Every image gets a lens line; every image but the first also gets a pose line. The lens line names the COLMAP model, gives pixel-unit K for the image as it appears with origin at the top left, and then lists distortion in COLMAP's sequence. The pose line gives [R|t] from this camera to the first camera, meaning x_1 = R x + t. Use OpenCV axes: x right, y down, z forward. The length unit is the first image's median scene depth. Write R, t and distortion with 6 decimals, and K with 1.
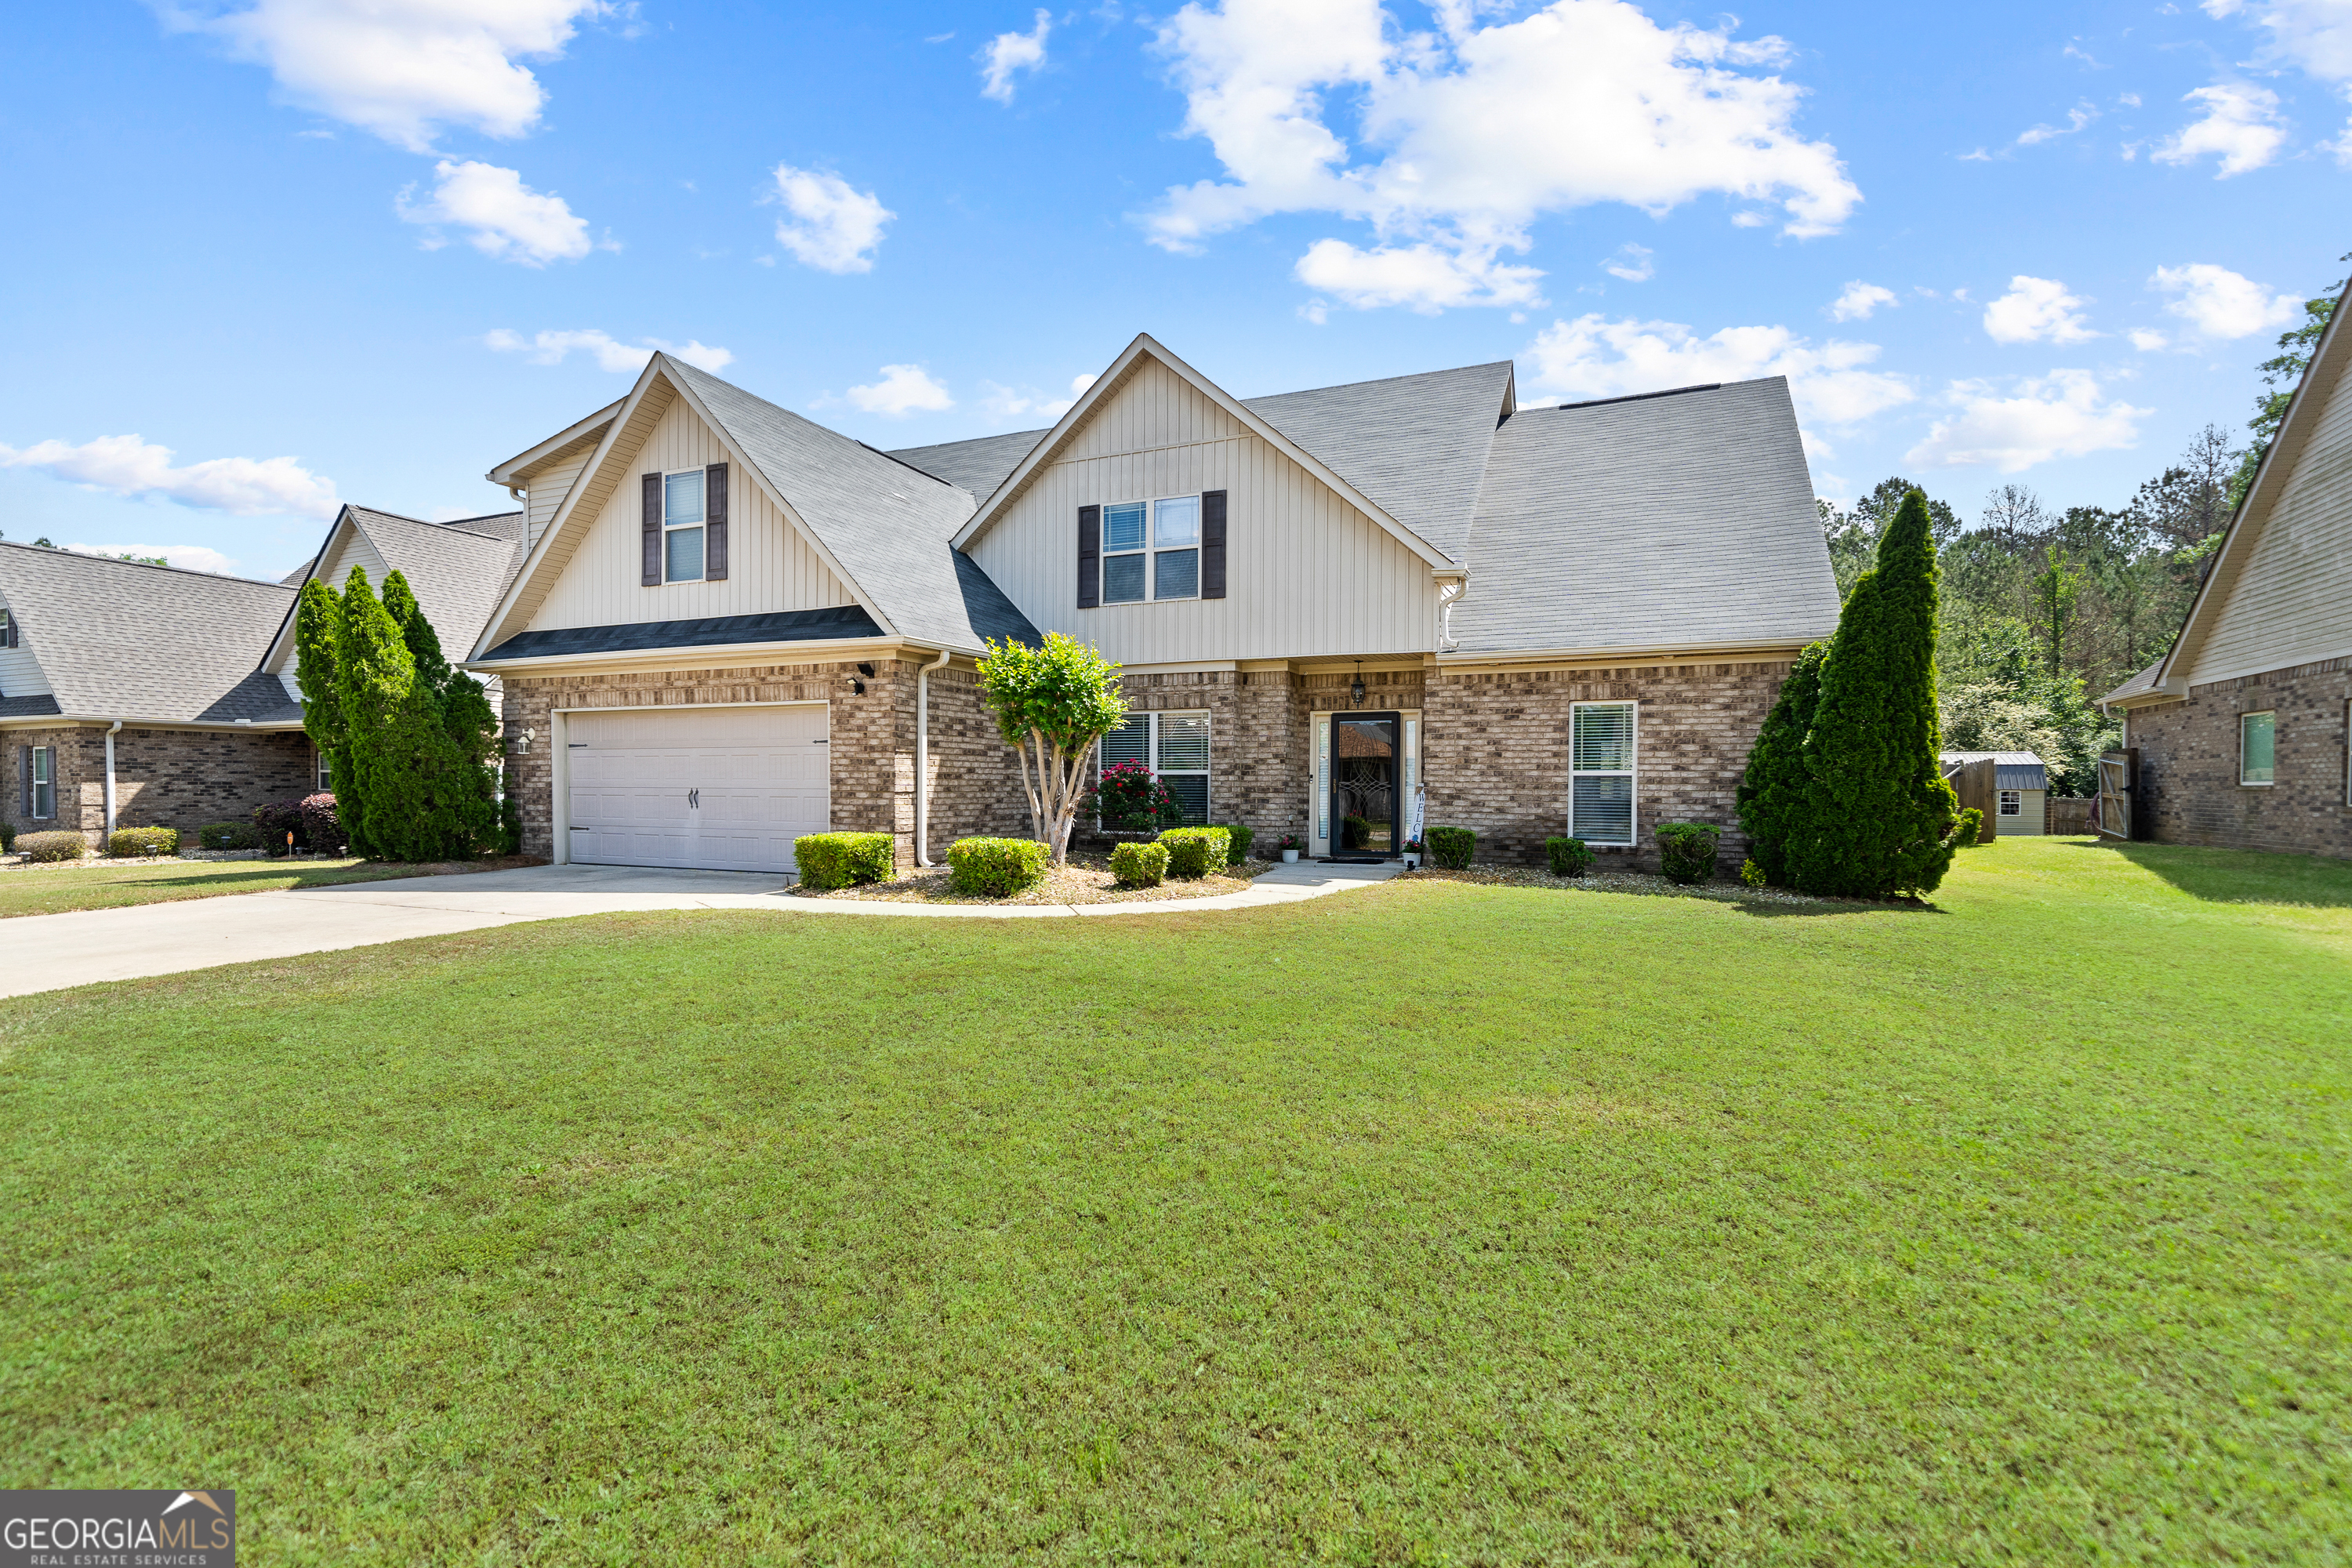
lens RADIAL K [[1081.8, 0, 1155.4], [0, 1081.8, 794.7], [0, 0, 1]] dist [0.001778, -0.000067]
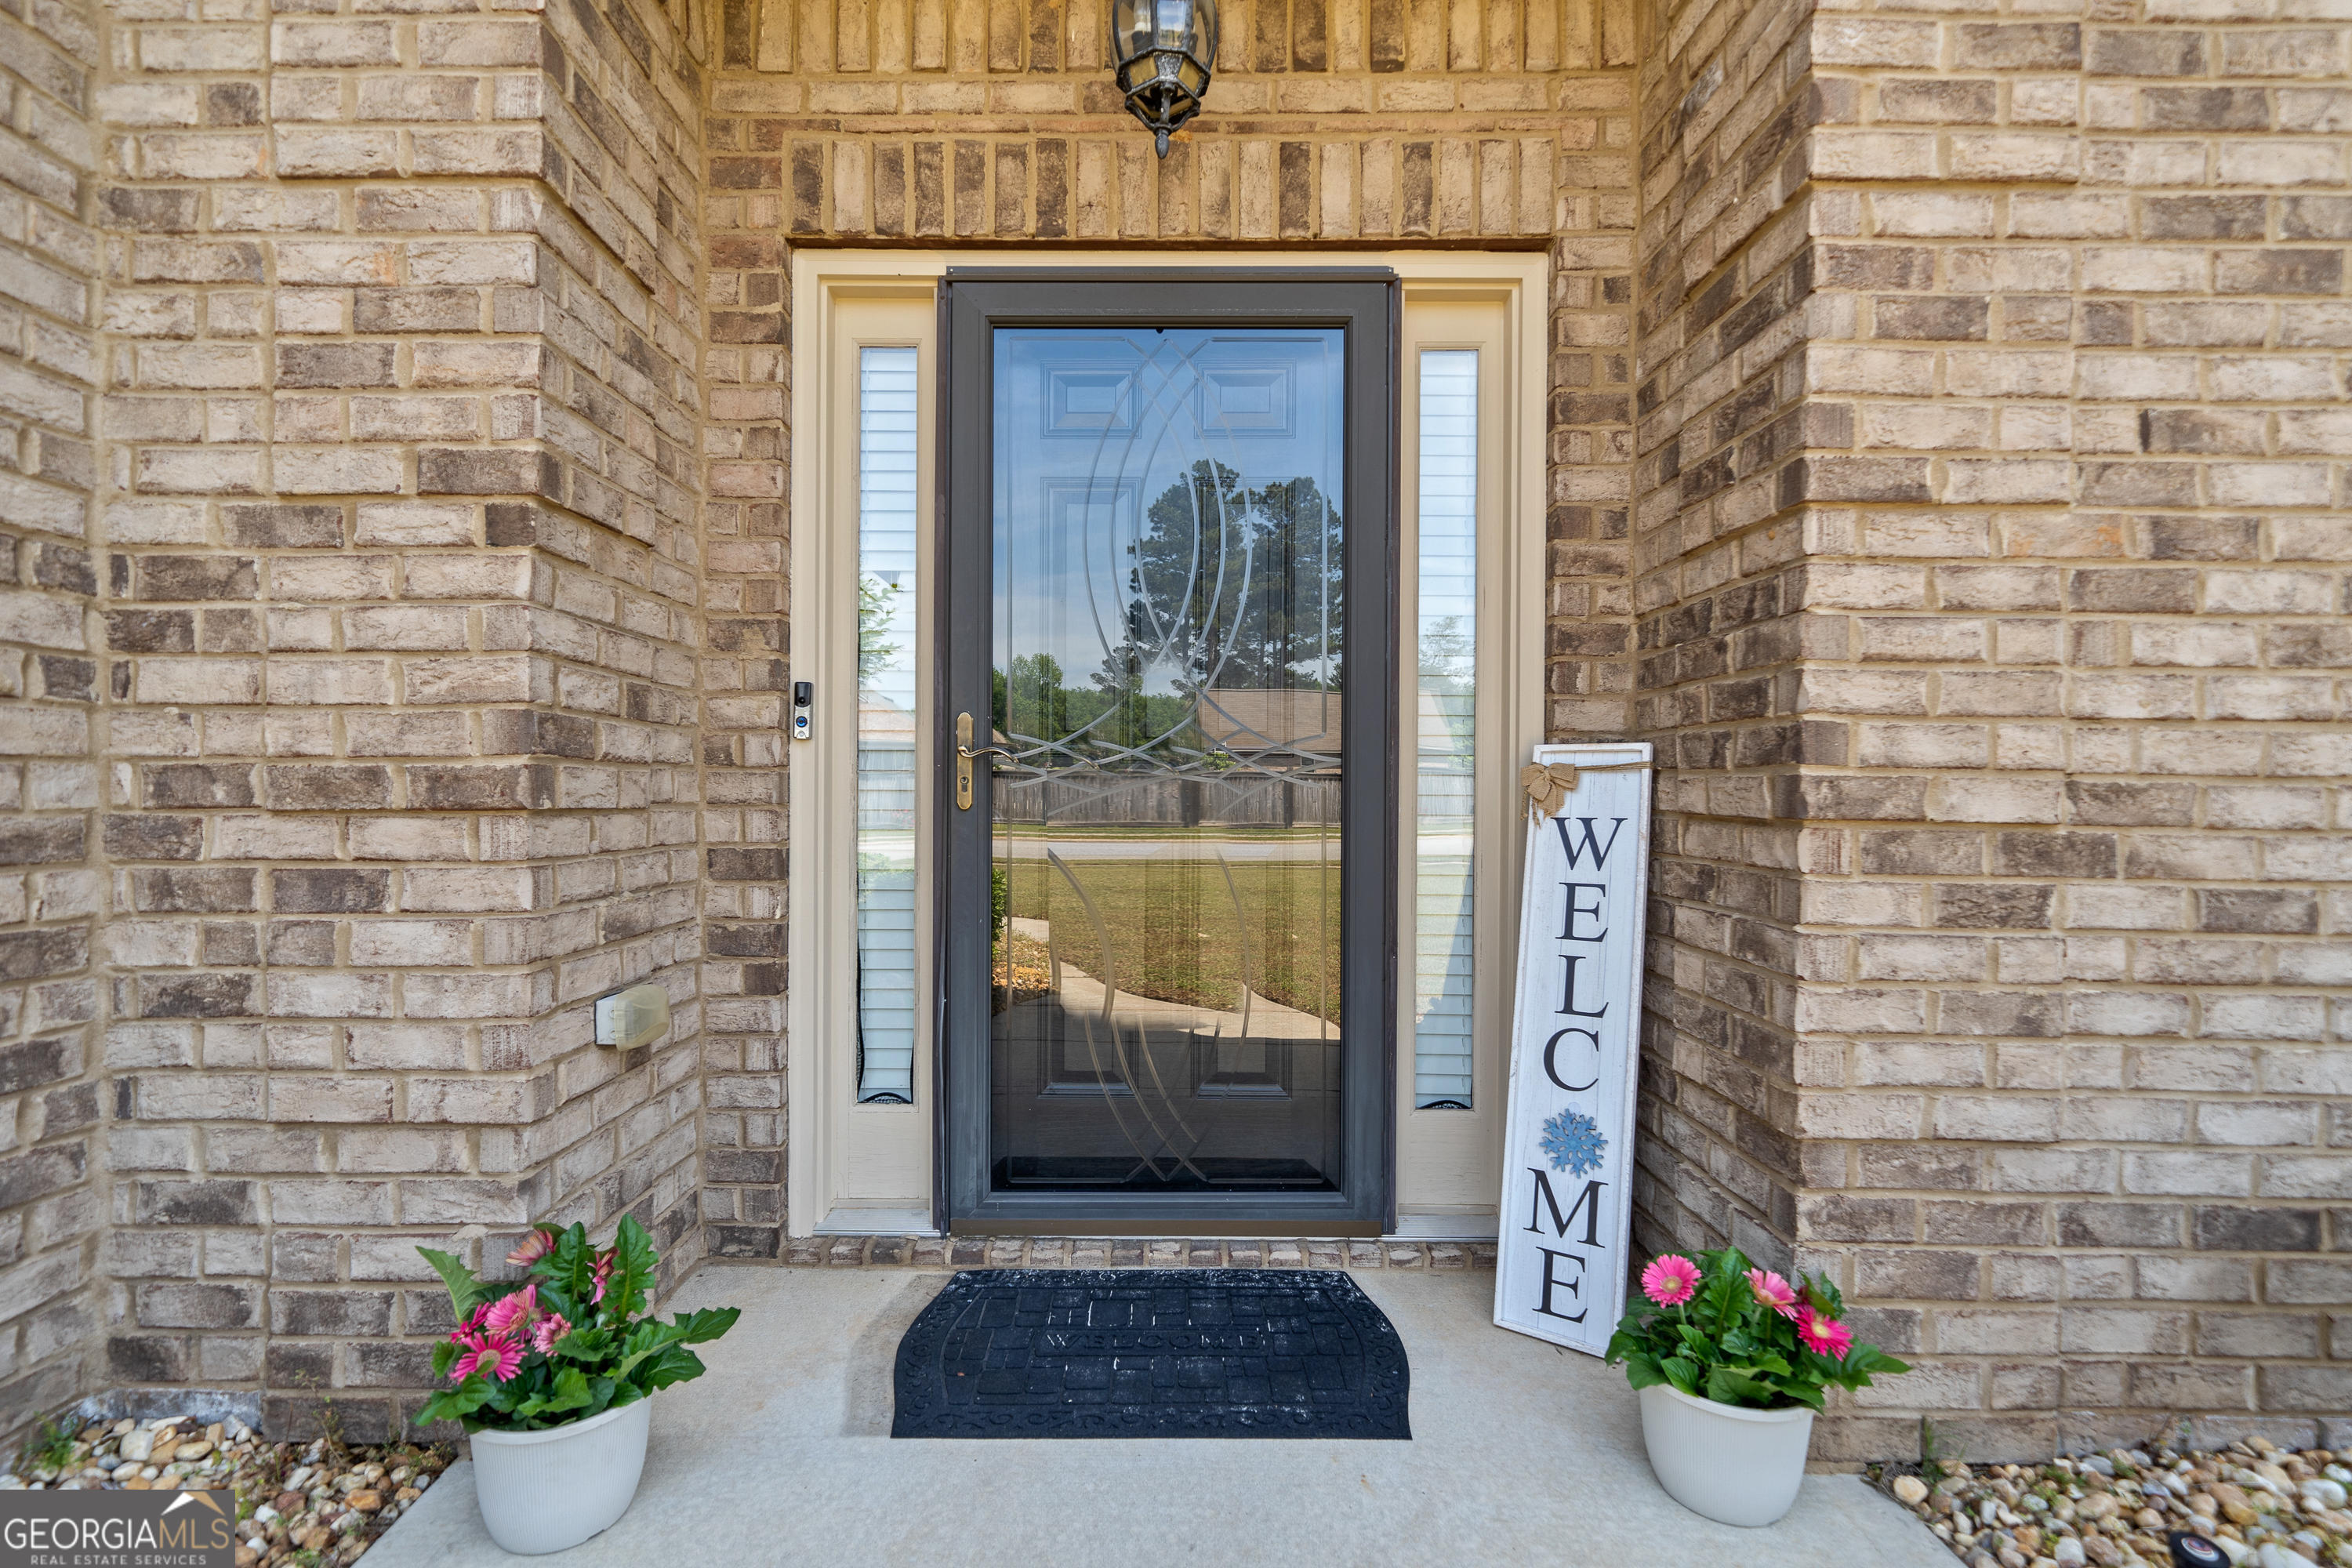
lens RADIAL K [[1081.8, 0, 1155.4], [0, 1081.8, 794.7], [0, 0, 1]] dist [0.001778, -0.000067]
pose [[0.915248, -0.002951, 0.402880, 0.133043], [0.000802, 0.999985, 0.005502, -0.004499], [-0.402890, -0.004713, 0.915236, 0.874072]]
